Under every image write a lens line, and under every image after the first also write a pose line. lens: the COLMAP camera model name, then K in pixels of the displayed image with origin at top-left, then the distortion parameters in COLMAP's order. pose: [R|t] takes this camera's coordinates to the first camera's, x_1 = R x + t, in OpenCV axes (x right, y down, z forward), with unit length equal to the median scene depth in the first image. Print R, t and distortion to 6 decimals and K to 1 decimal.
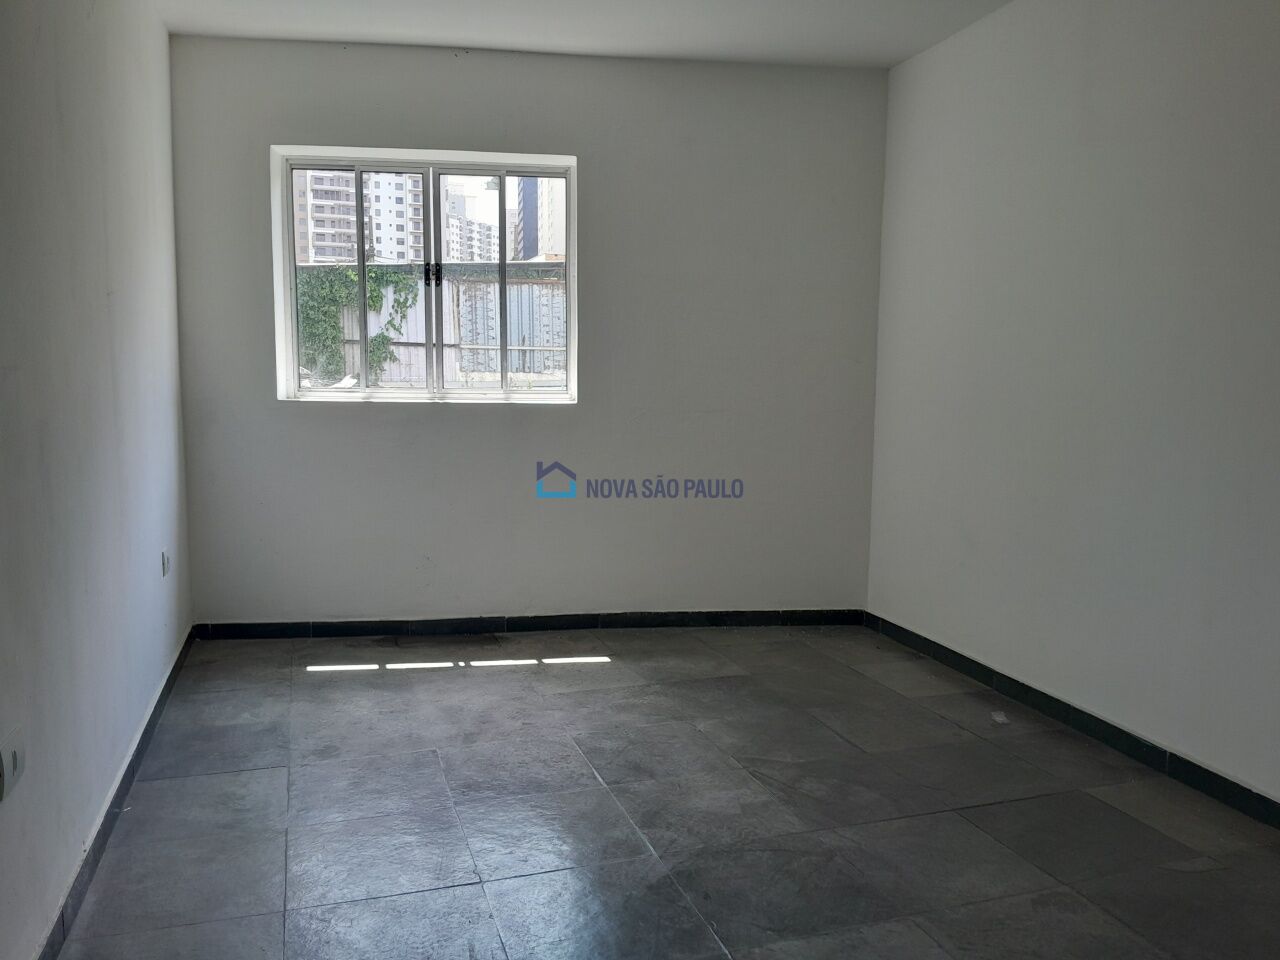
lens RADIAL K [[966.5, 0, 640.0], [0, 966.5, 480.0], [0, 0, 1]] dist [0.008491, 0.002745]
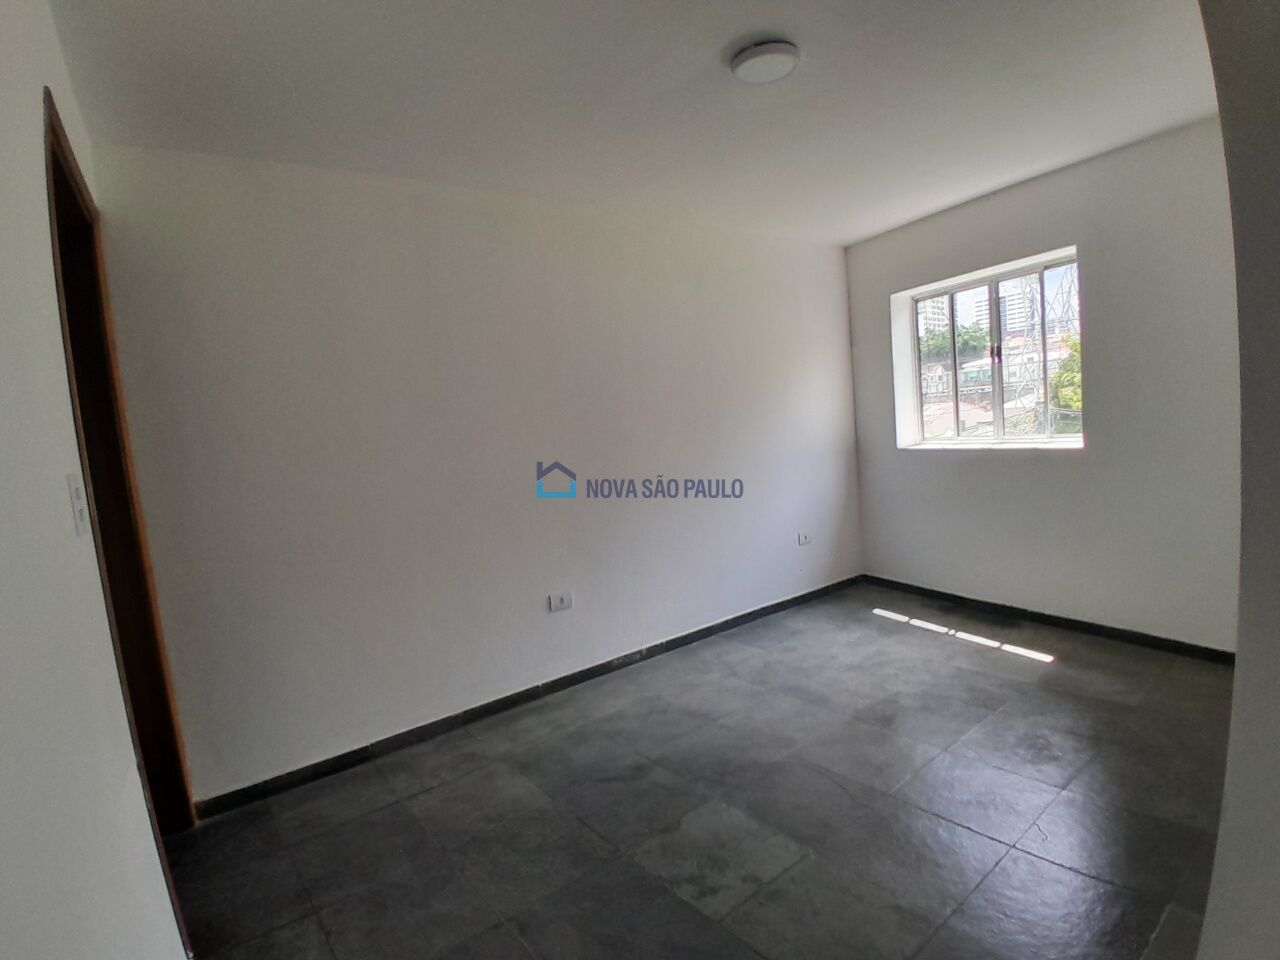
lens RADIAL K [[633.3, 0, 635.9], [0, 633.3, 501.1], [0, 0, 1]] dist [-0.000413, -0.045575]
pose [[0.341841, 0.068797, -0.937236, 0.527397], [-0.018622, 0.997617, 0.066437, -0.060310], [0.939573, -0.005257, 0.342307, 0.231306]]
